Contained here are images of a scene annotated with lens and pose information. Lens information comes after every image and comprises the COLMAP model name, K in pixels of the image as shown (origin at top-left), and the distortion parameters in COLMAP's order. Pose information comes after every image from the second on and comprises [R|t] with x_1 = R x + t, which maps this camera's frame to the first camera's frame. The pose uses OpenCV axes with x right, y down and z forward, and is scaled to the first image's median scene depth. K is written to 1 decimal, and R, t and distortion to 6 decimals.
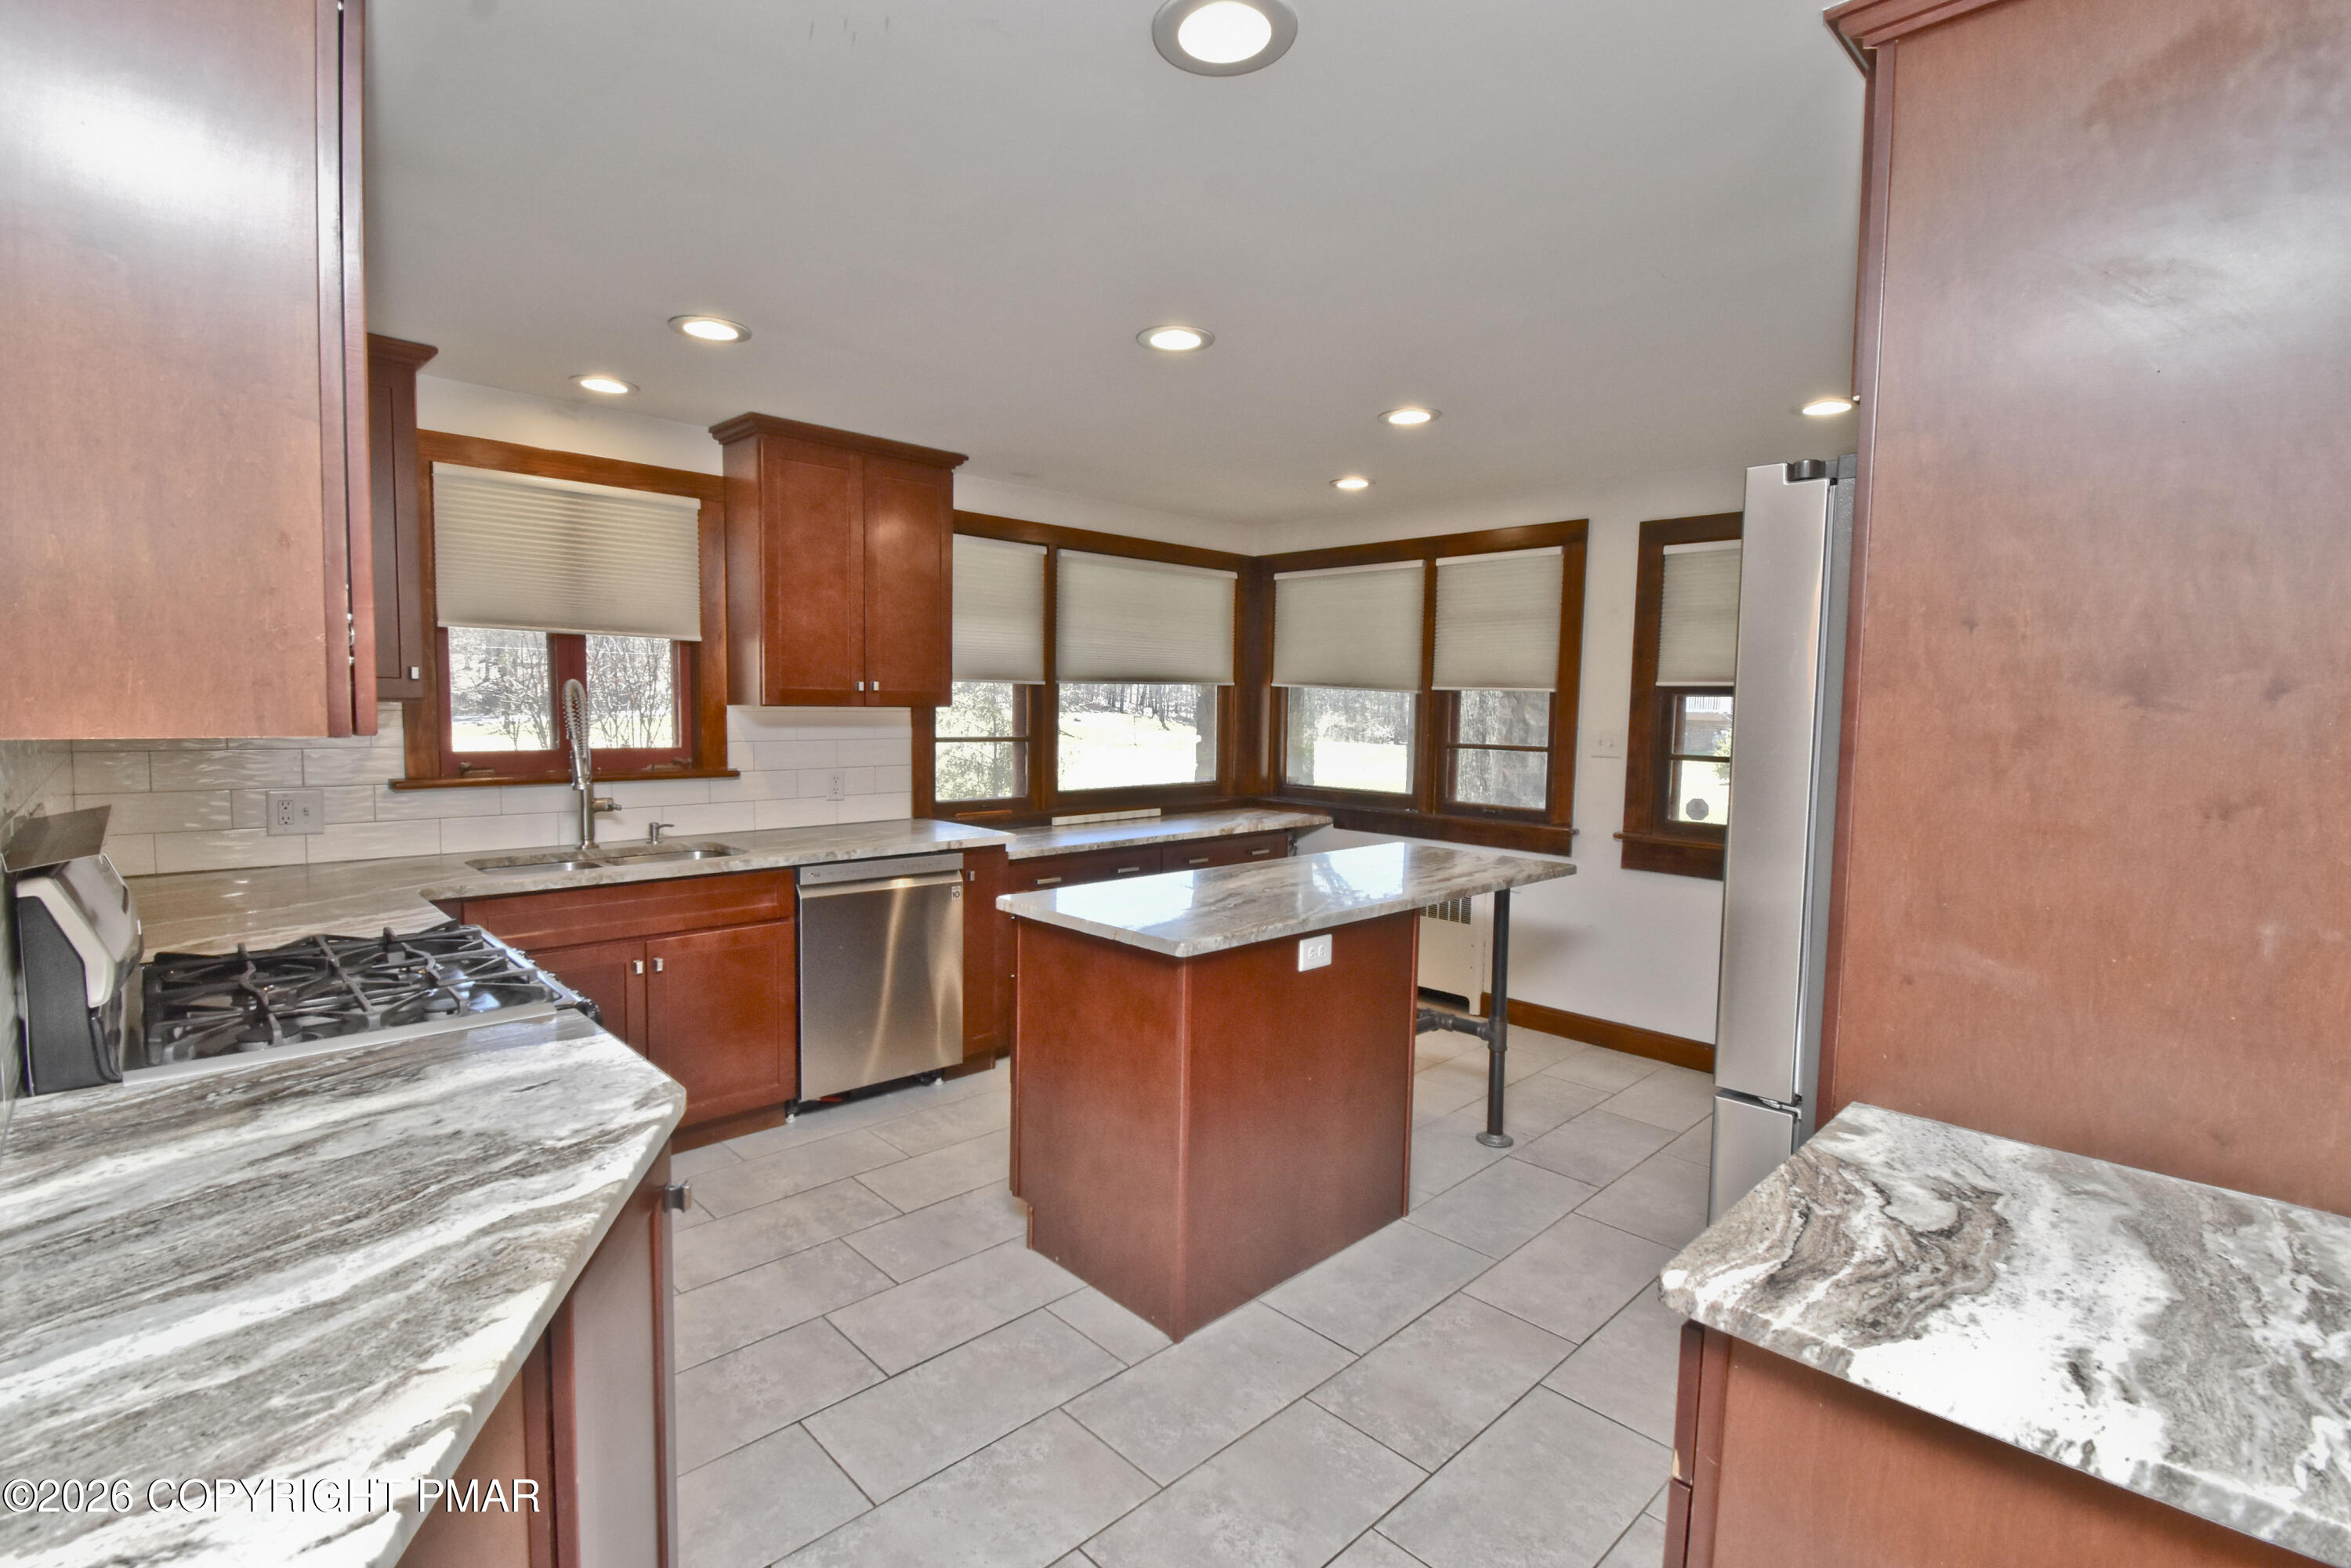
lens RADIAL K [[1084.1, 0, 1140.0], [0, 1084.1, 778.8], [0, 0, 1]] dist [0.017837, -0.027314]
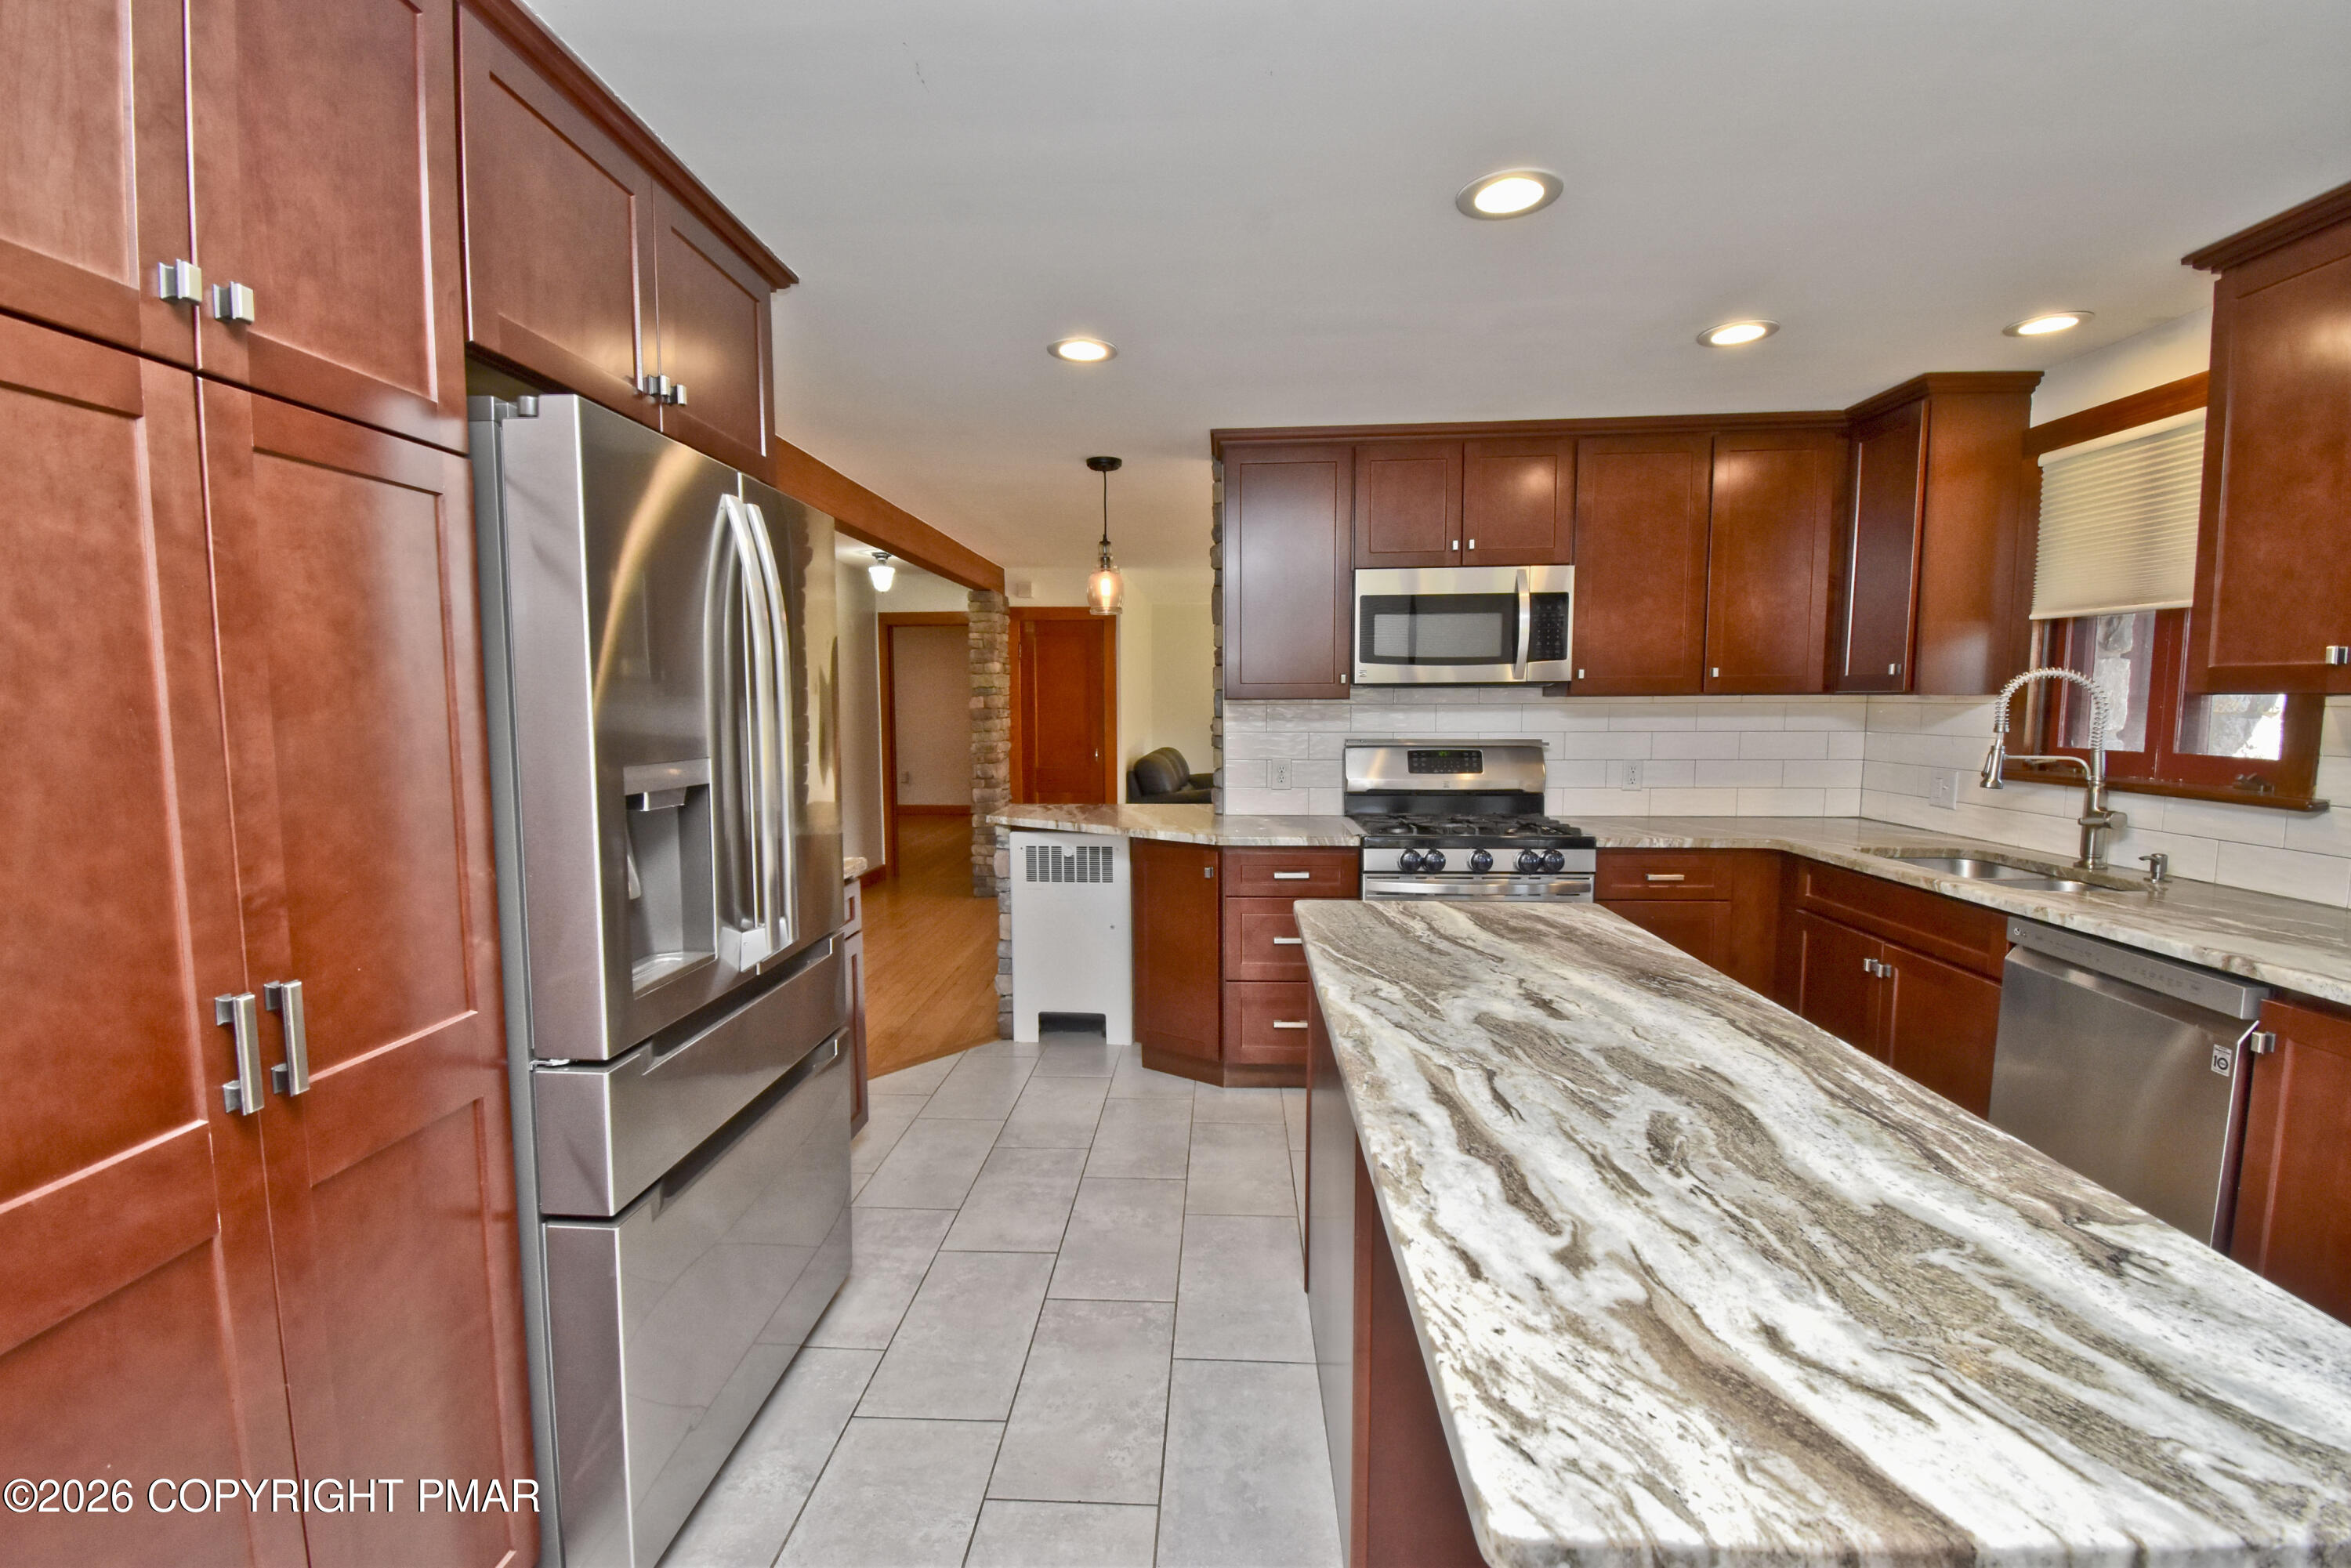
lens RADIAL K [[1043.1, 0, 1176.7], [0, 1043.1, 798.1], [0, 0, 1]] dist [0.014284, -0.021269]
pose [[-0.719544, 0.050348, -0.692619, 0.515073], [-0.060854, 0.988960, 0.135109, -0.051469], [0.691775, 0.139366, -0.708537, 1.004139]]
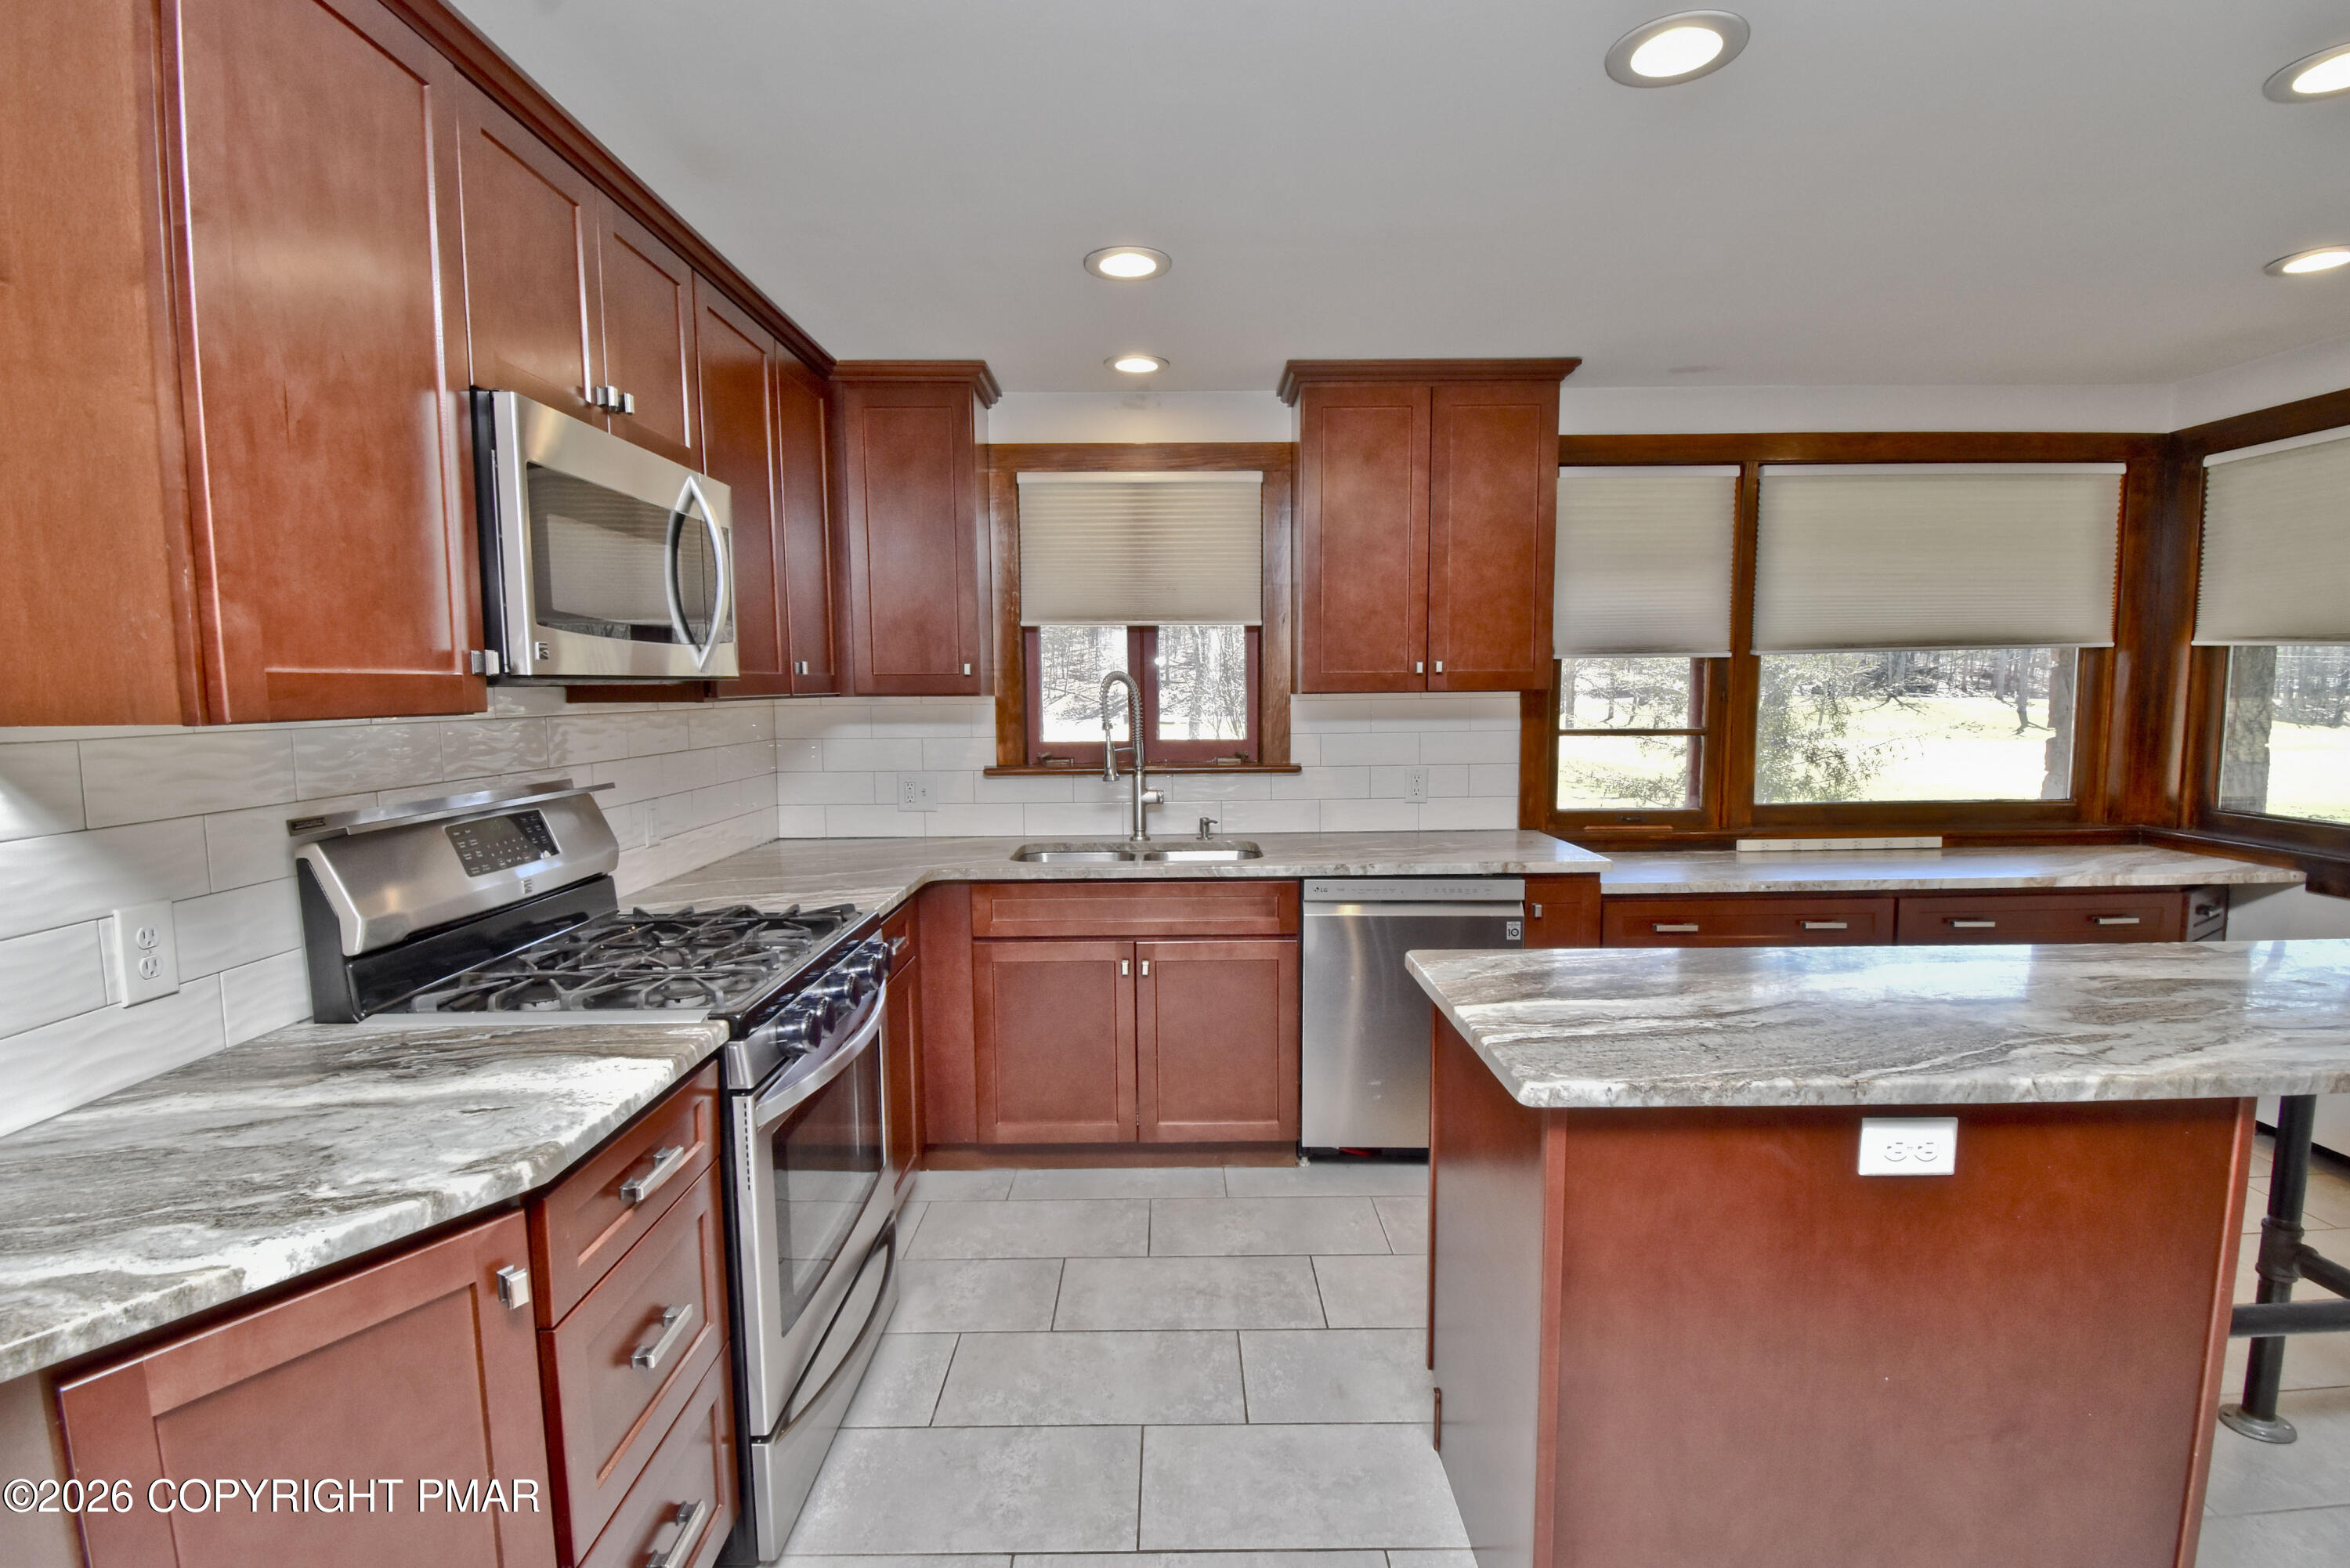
lens RADIAL K [[1080.1, 0, 1161.2], [0, 1080.1, 794.2], [0, 0, 1]] dist [0.015950, -0.024575]
pose [[0.730345, 0.041802, -0.681798, 0.171740], [-0.027626, 0.999117, 0.031665, -0.009485], [0.682519, -0.004291, 0.730855, 0.268093]]
